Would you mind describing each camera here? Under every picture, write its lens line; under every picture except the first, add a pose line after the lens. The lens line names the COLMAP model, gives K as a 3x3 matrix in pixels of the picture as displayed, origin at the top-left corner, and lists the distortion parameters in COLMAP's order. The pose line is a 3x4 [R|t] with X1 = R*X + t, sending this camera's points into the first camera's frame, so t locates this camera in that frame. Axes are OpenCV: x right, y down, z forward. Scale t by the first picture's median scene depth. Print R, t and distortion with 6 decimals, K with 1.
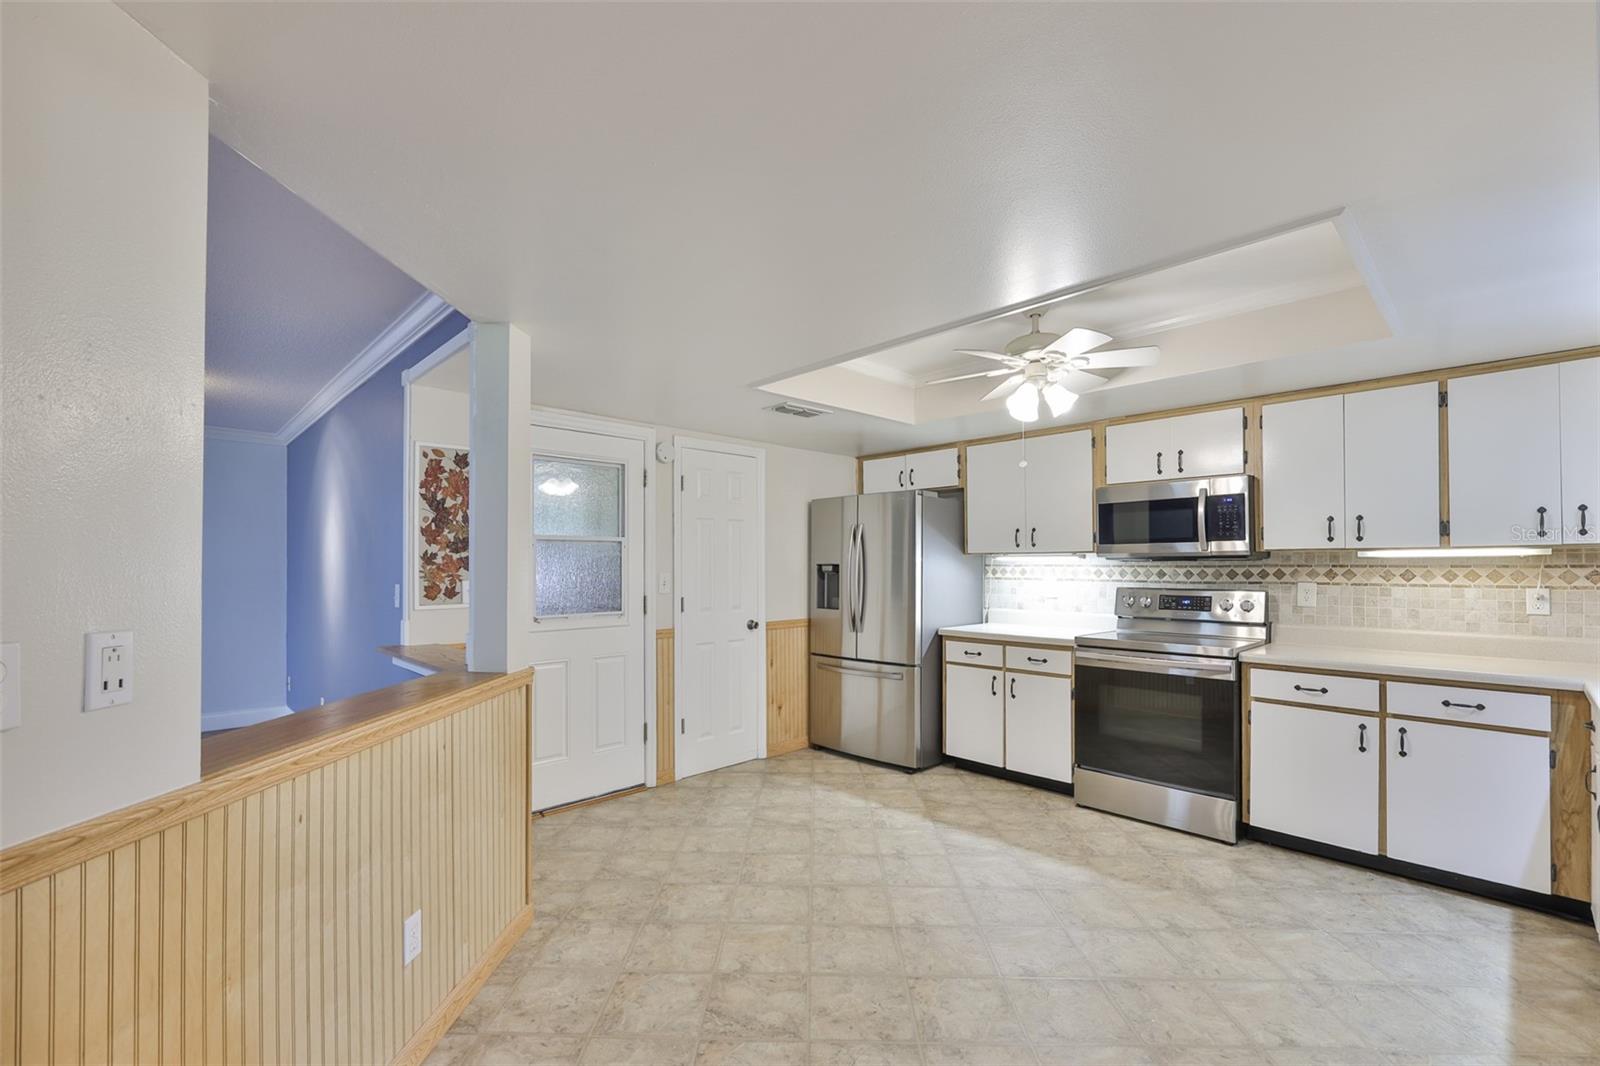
lens RADIAL K [[697.1, 0, 786.0], [0, 697.1, 560.1], [0, 0, 1]] dist [-0.001463, -0.000051]
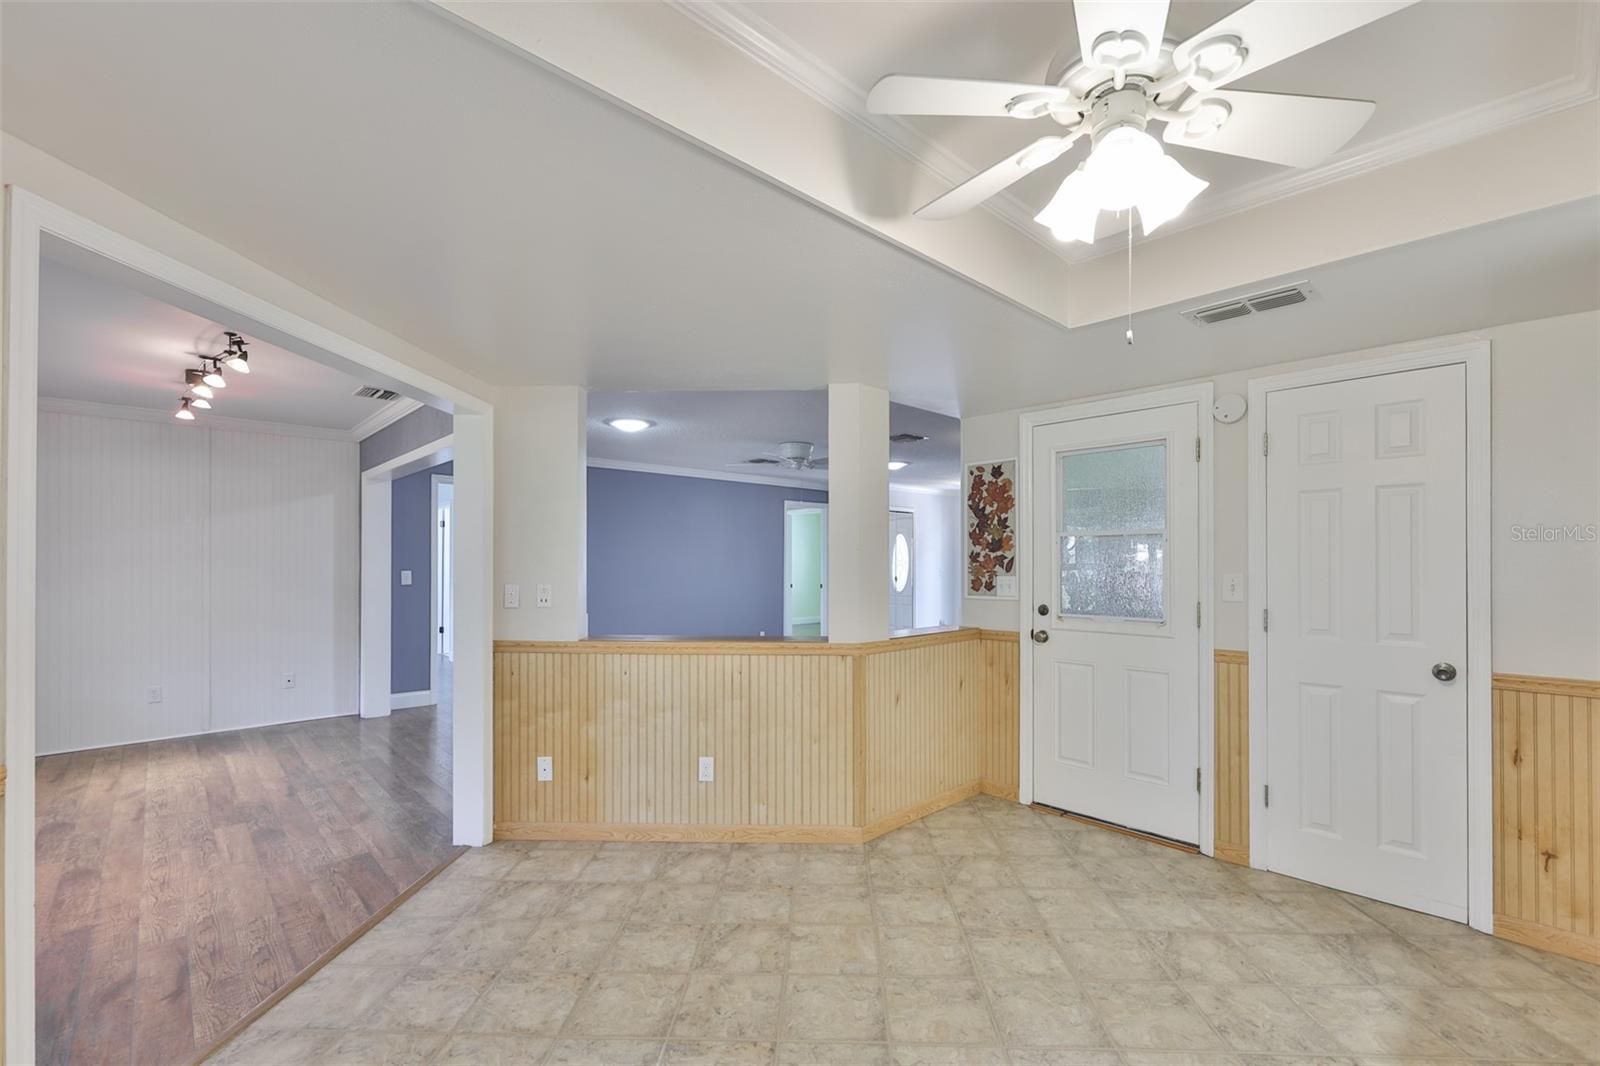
lens RADIAL K [[675.0, 0, 796.3], [0, 675.0, 561.5], [0, 0, 1]] dist [-0.006022, 0.001908]
pose [[-0.000652, 0.000500, -1.000000, 0.659128], [0.006253, 0.999980, 0.000496, 0.002689], [0.999980, -0.006253, -0.000655, 0.675300]]
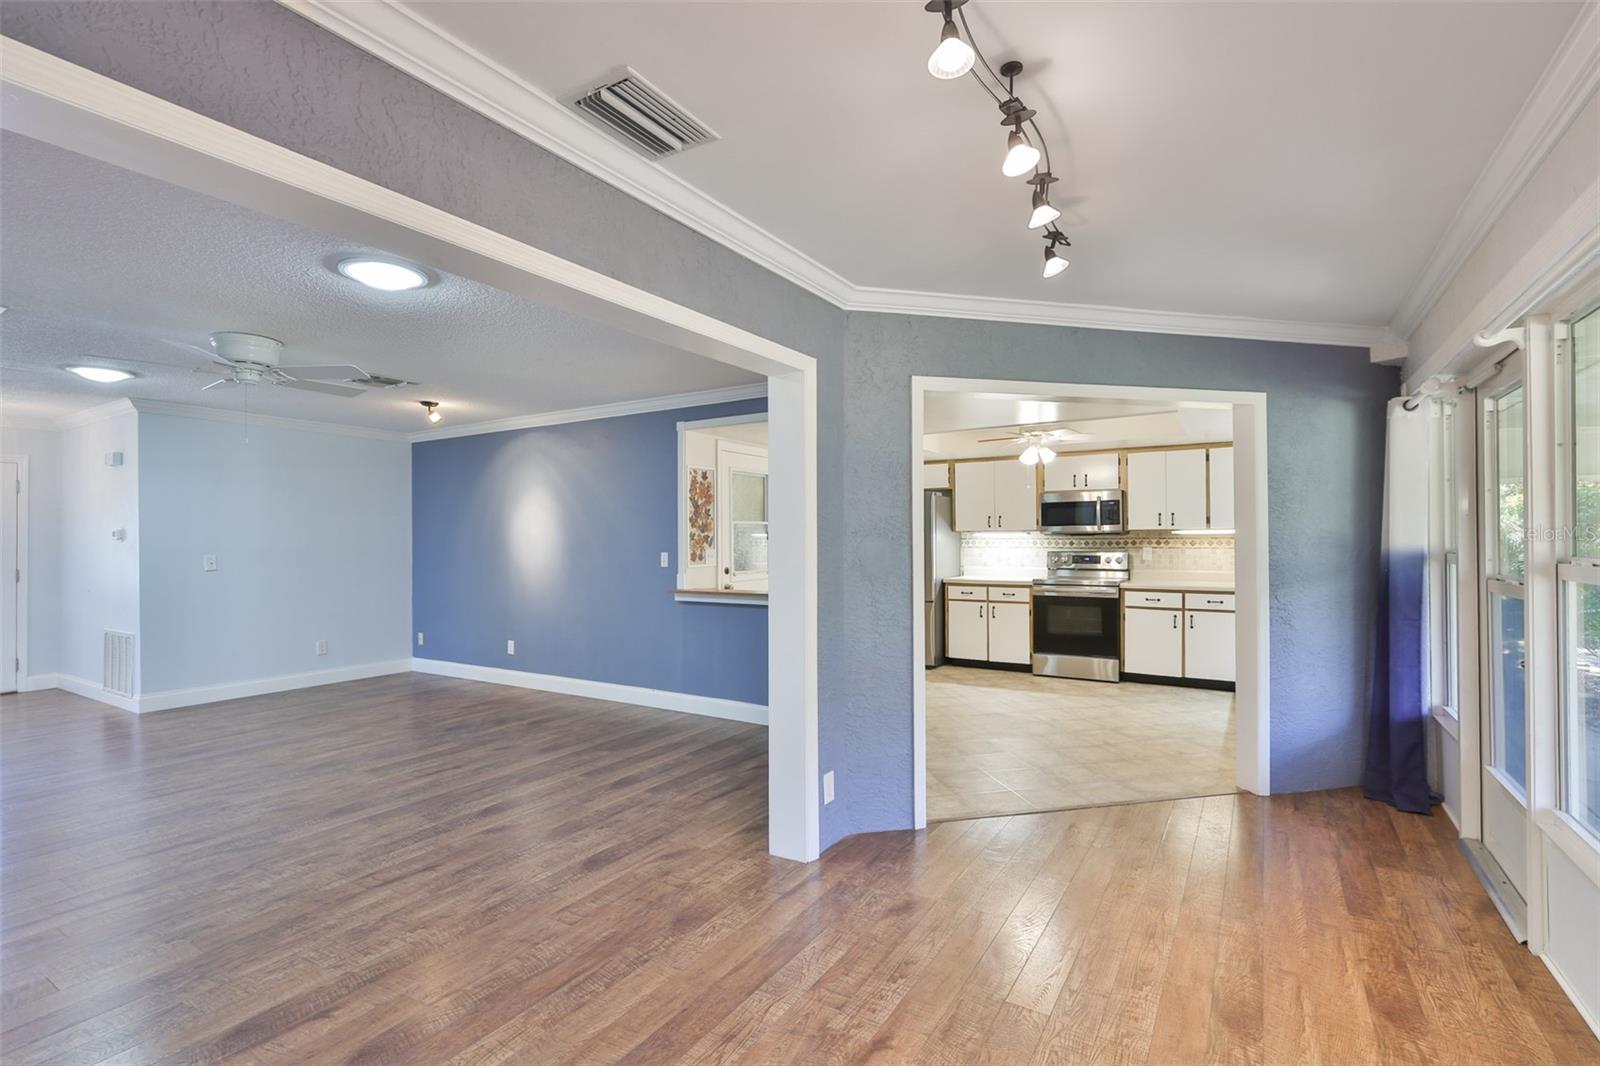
lens RADIAL K [[745.3, 0, 787.7], [0, 745.3, 536.8], [0, 0, 1]] dist [-0.006961, 0.002990]
pose [[0.970881, -0.003957, 0.239530, -0.702116], [0.003141, 0.999988, 0.003790, -0.006794], [-0.239542, -0.002927, 0.970882, -0.745844]]
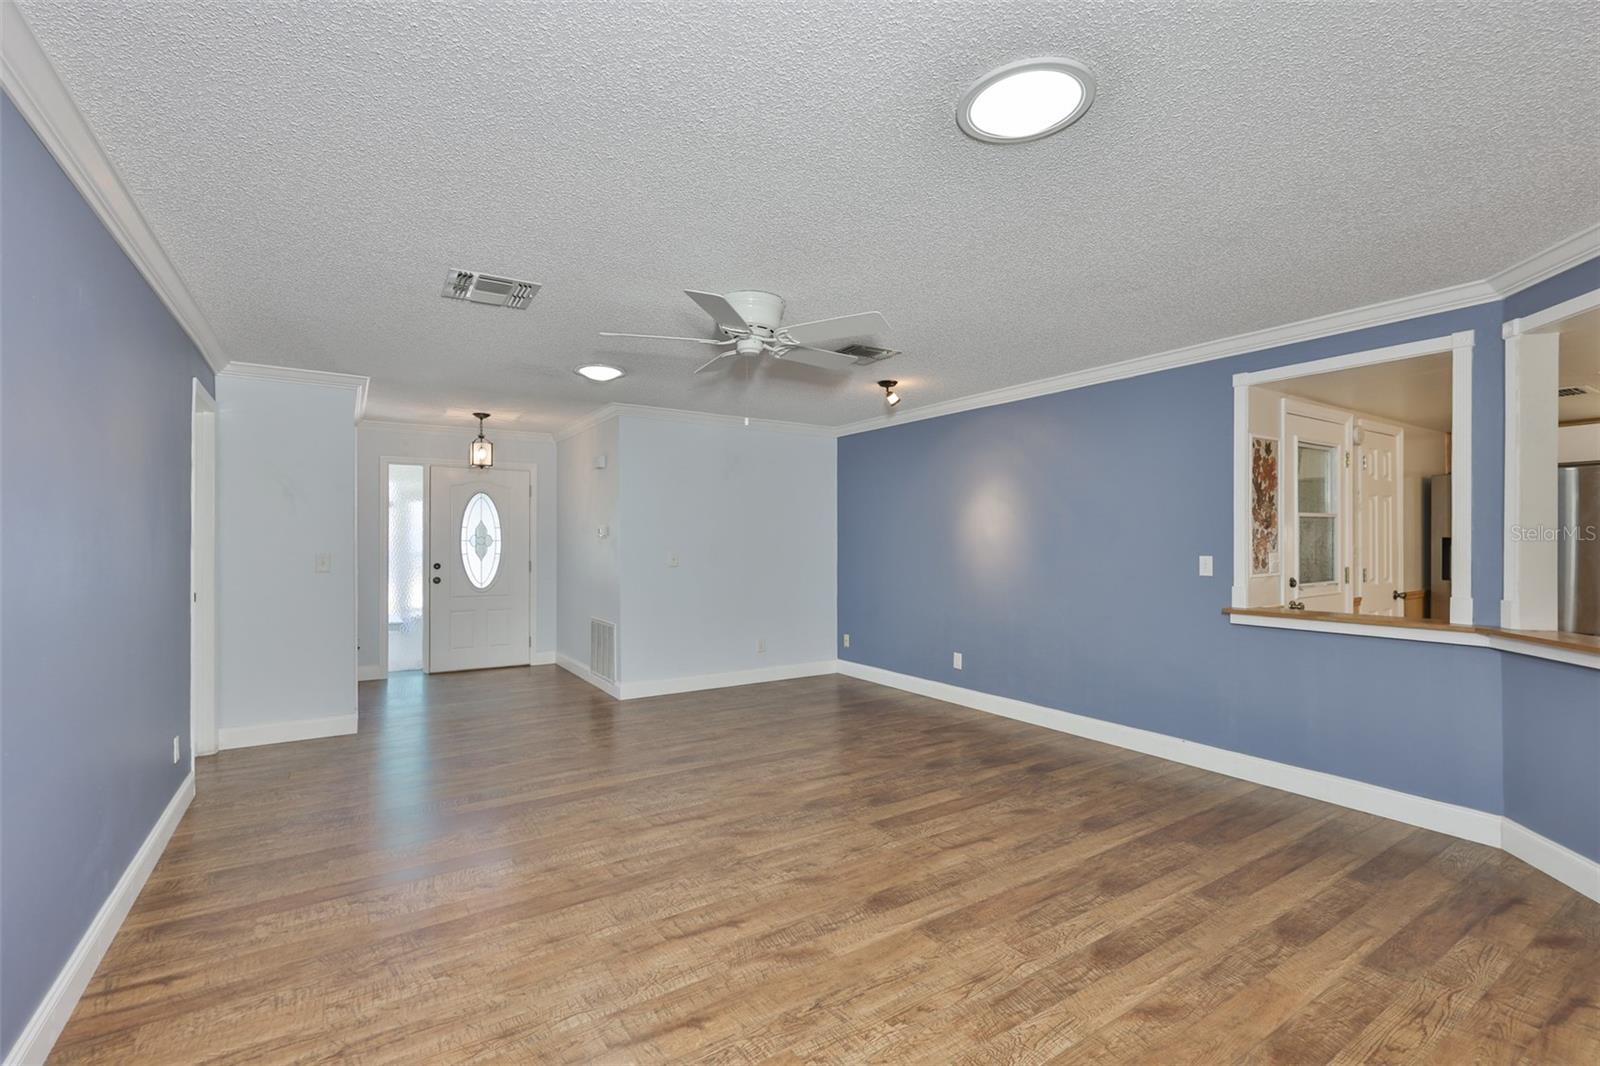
lens RADIAL K [[691.2, 0, 791.3], [0, 691.2, 538.4], [0, 0, 1]] dist [0.001865, 0.000837]
pose [[0.983188, 0.001119, -0.182592, -1.045493], [-0.000207, 0.999987, 0.005011, 0.000245], [0.182595, -0.004889, 0.983176, -0.277894]]
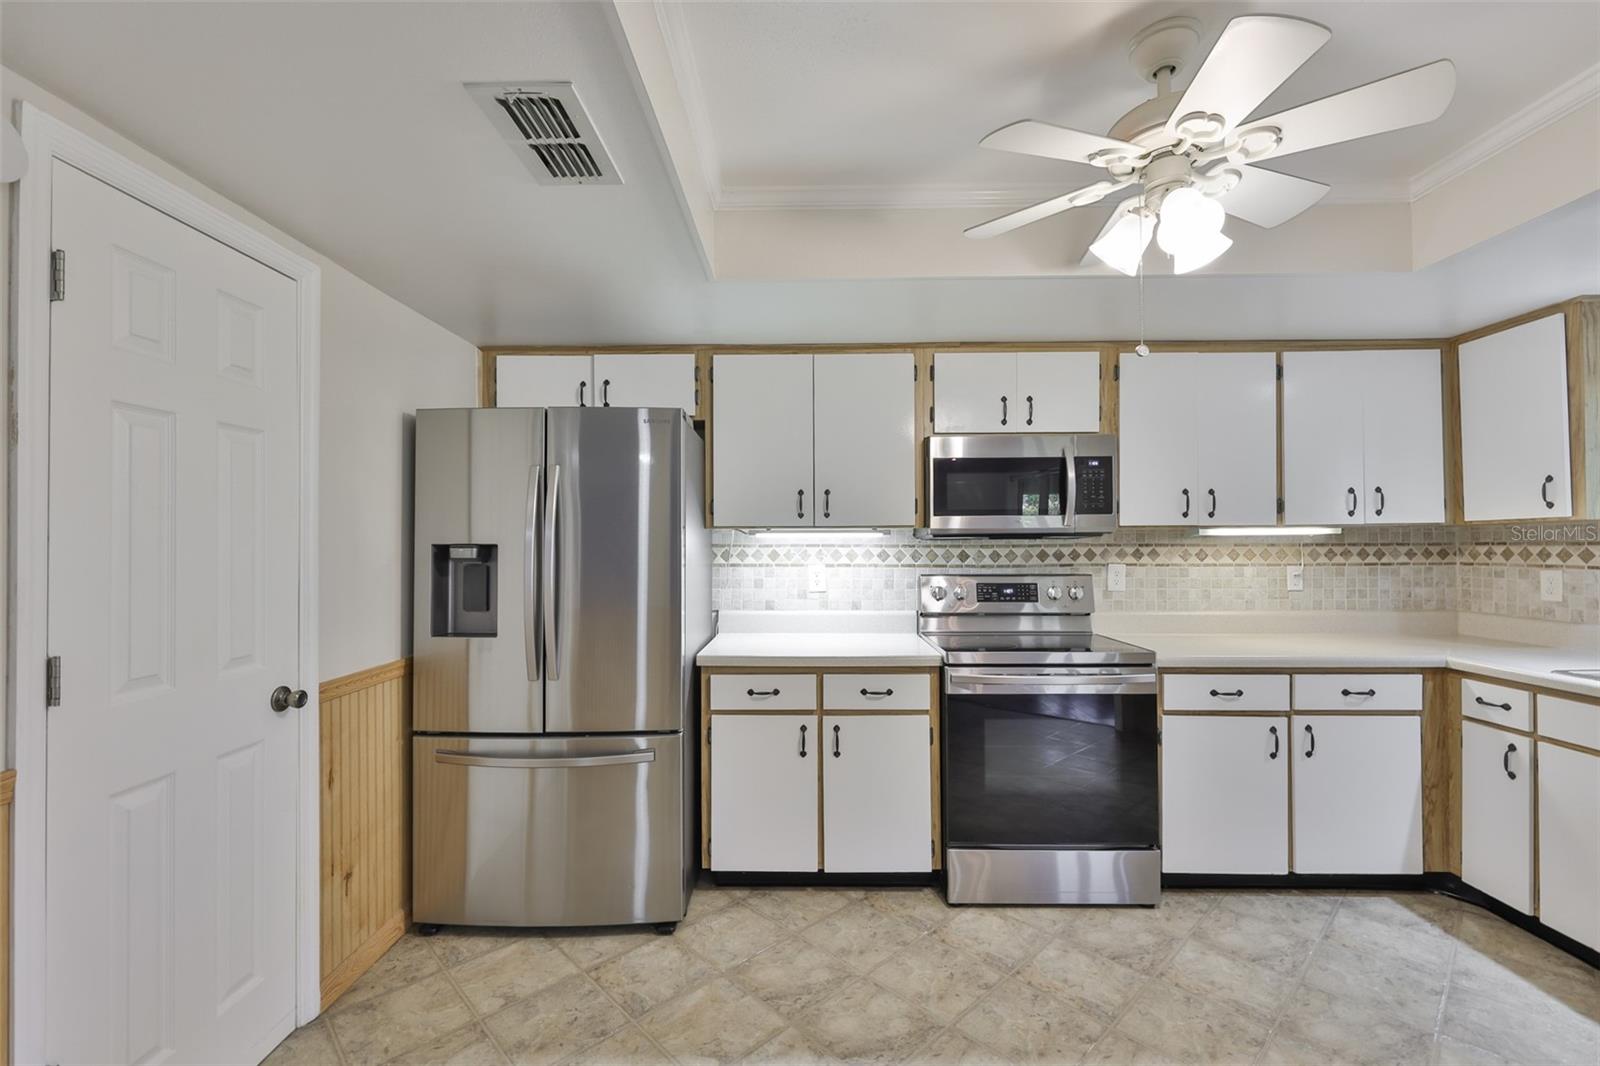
lens RADIAL K [[691.2, 0, 800.1], [0, 691.2, 536.1], [0, 0, 1]] dist [0.001865, 0.000837]
pose [[0.692977, 0.006173, 0.720934, -0.178921], [-0.002330, 0.999977, -0.006322, 0.003495], [-0.720956, 0.002701, 0.692975, 0.712189]]
